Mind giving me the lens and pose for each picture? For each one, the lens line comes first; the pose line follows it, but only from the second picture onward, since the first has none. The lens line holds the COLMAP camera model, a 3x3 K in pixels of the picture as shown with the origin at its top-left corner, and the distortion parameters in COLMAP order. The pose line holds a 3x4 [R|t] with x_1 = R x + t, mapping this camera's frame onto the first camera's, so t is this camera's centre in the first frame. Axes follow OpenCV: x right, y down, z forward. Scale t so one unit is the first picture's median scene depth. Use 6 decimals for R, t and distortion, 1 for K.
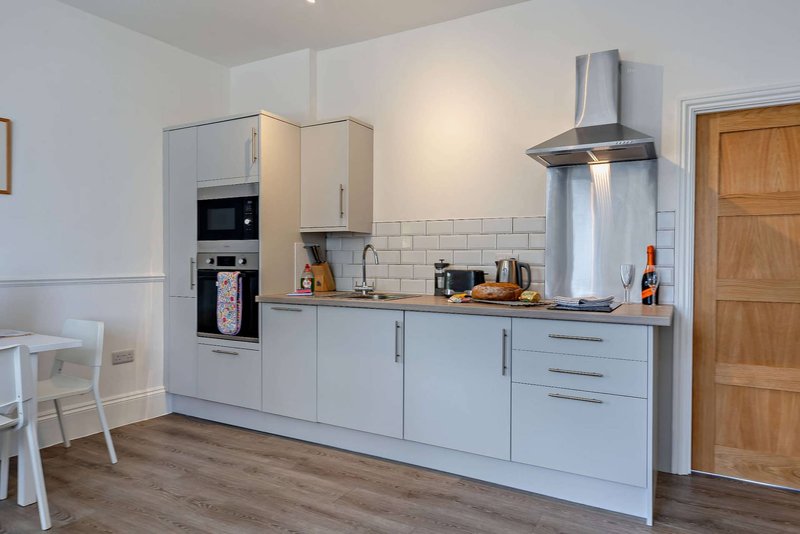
lens RADIAL K [[508.3, 0, 400.0], [0, 508.3, 267.0], [0, 0, 1]] dist [0.013055, 0.001222]
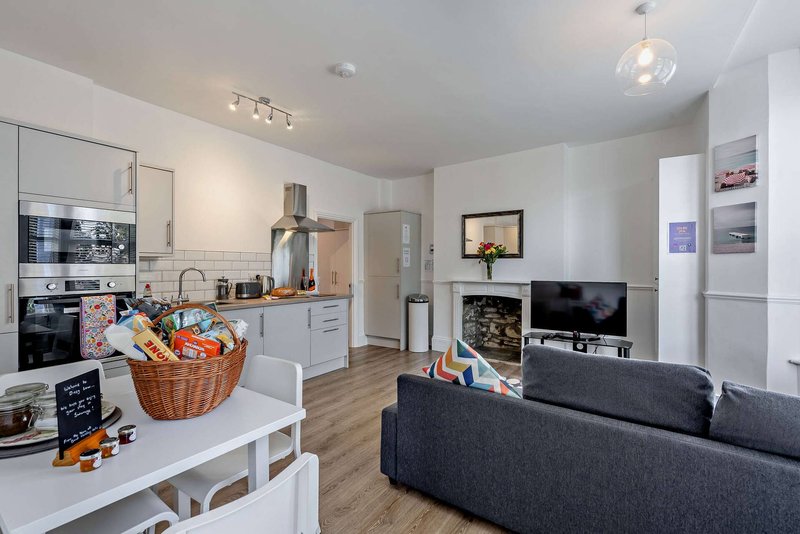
lens RADIAL K [[367.6, 0, 399.1], [0, 367.6, 267.2], [0, 0, 1]] dist [-0.003594, 0.001869]
pose [[0.079092, -0.006345, 0.996847, -1.204142], [0.011970, 0.999914, 0.005414, -0.051294], [-0.996795, 0.011504, 0.079161, 0.425149]]
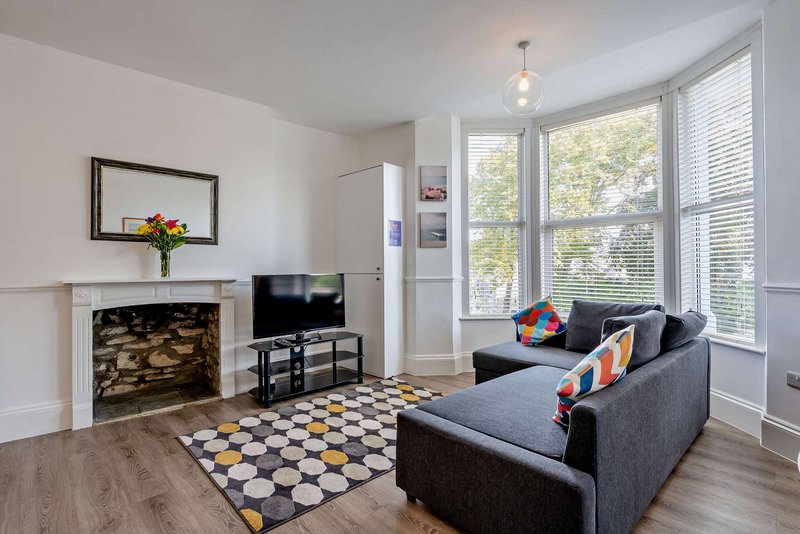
lens RADIAL K [[376.3, 0, 398.5], [0, 376.3, 265.5], [0, 0, 1]] dist [-0.000066, 0.000418]
pose [[-0.959788, 0.004430, 0.280691, -0.392139], [0.005646, 0.999978, 0.003523, -0.011838], [-0.280670, 0.004966, -0.959792, 0.985378]]
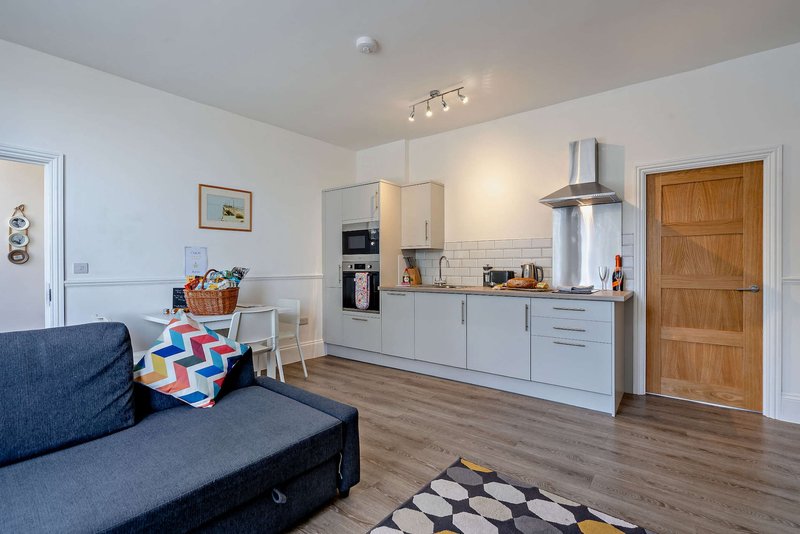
lens RADIAL K [[367.6, 0, 399.1], [0, 367.6, 267.2], [0, 0, 1]] dist [-0.003594, 0.001869]
pose [[0.990254, -0.007648, -0.139065, -0.043542], [0.006376, 0.999934, -0.009589, 0.004283], [0.139129, 0.008609, 0.990237, -0.266322]]
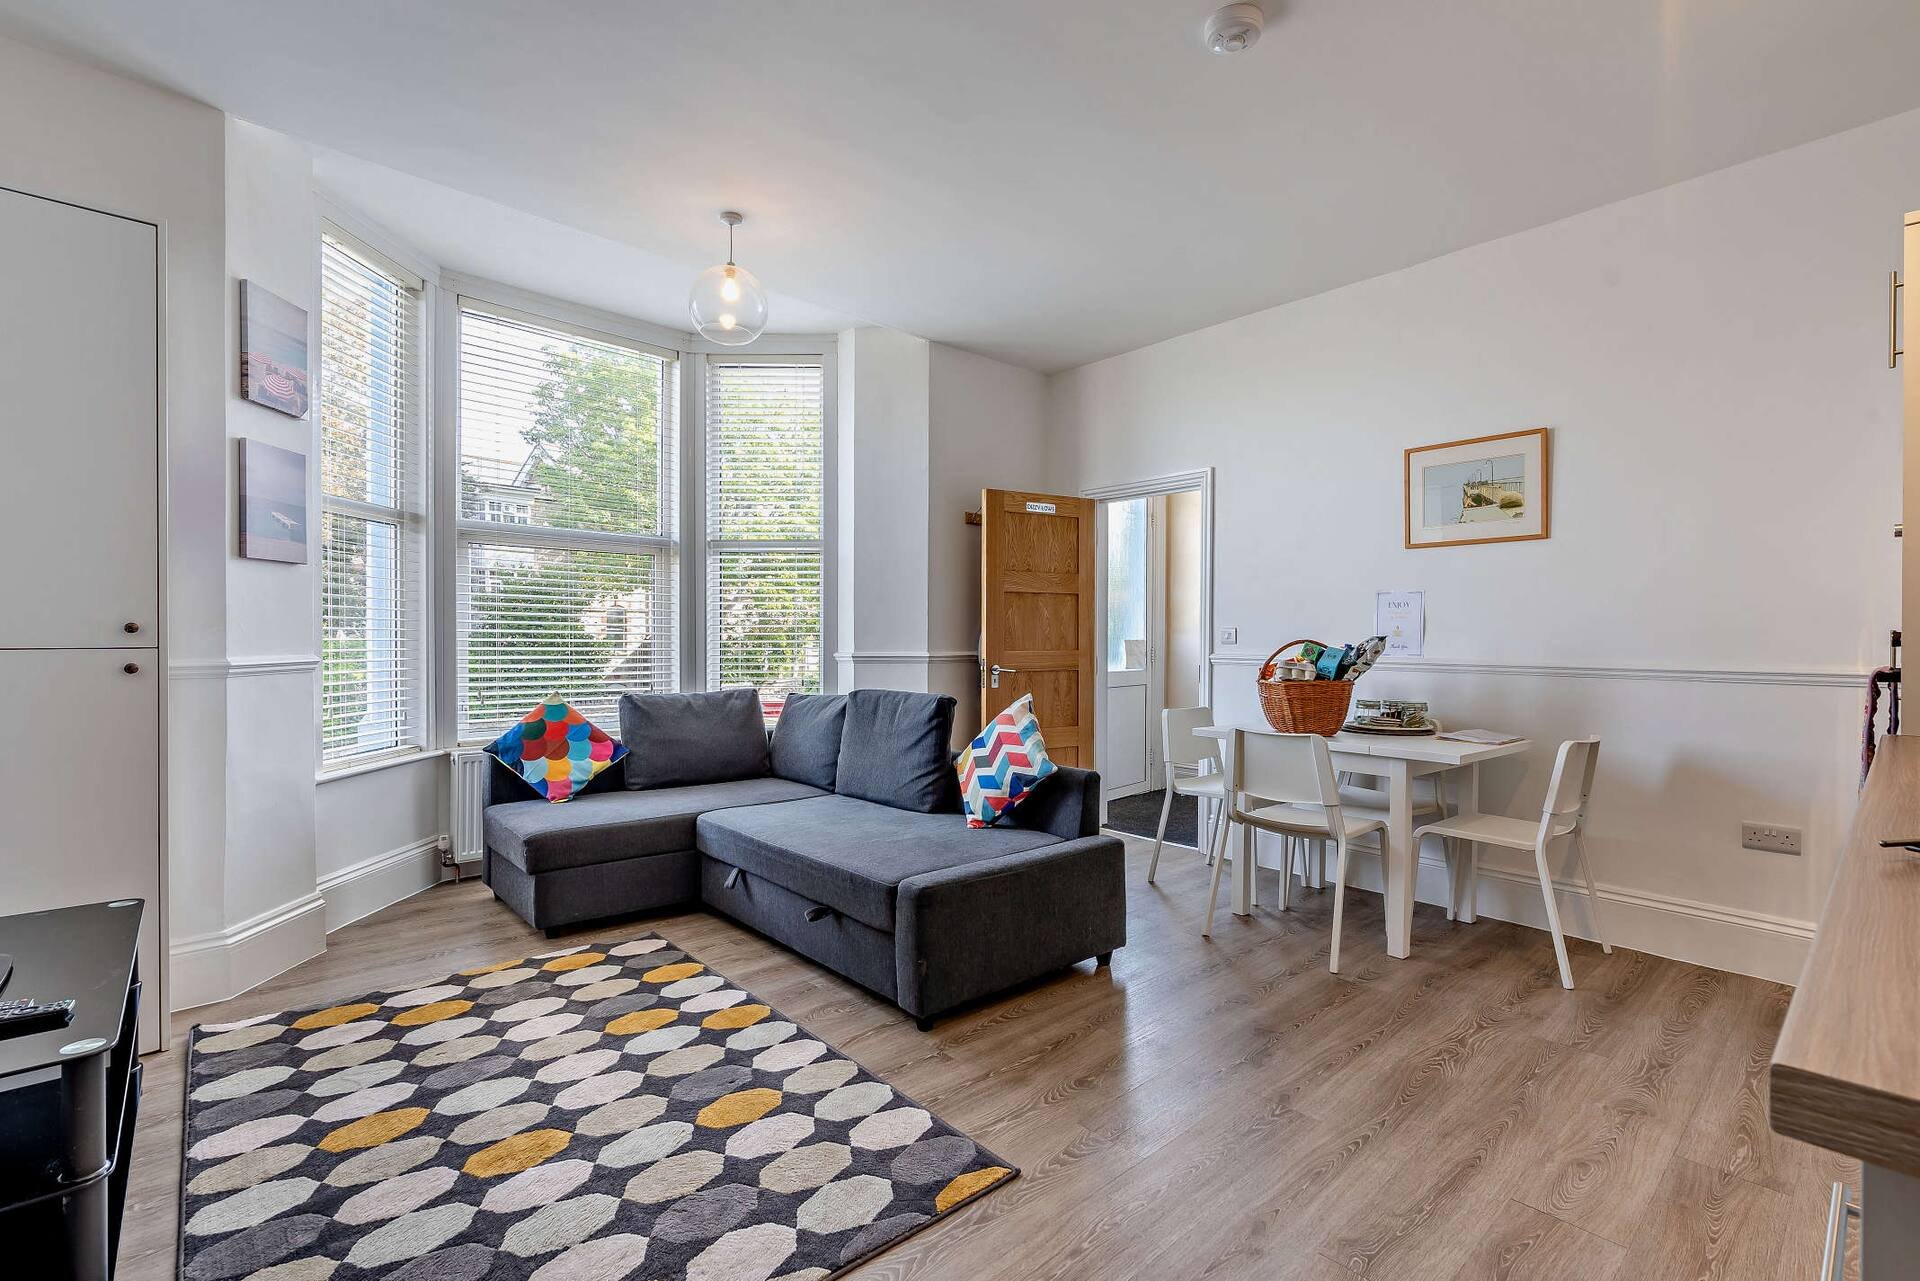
lens RADIAL K [[882.3, 0, 957.7], [0, 882.3, 641.0], [0, 0, 1]] dist [-0.003594, 0.001869]
pose [[-0.311722, 0.002139, -0.950171, 0.604416], [-0.017551, 0.999814, 0.008008, -0.003663], [0.950011, 0.019172, -0.311626, 0.657741]]
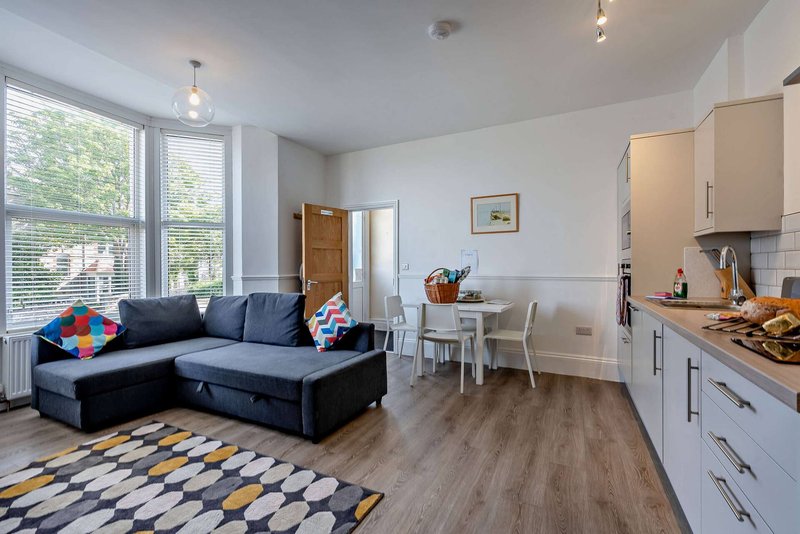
lens RADIAL K [[367.6, 0, 399.1], [0, 367.6, 267.2], [0, 0, 1]] dist [-0.003594, 0.001869]
pose [[0.065578, -0.002253, -0.997845, 0.613977], [-0.009176, 0.999954, -0.002860, -0.001519], [0.997805, 0.009344, 0.065554, 0.486762]]
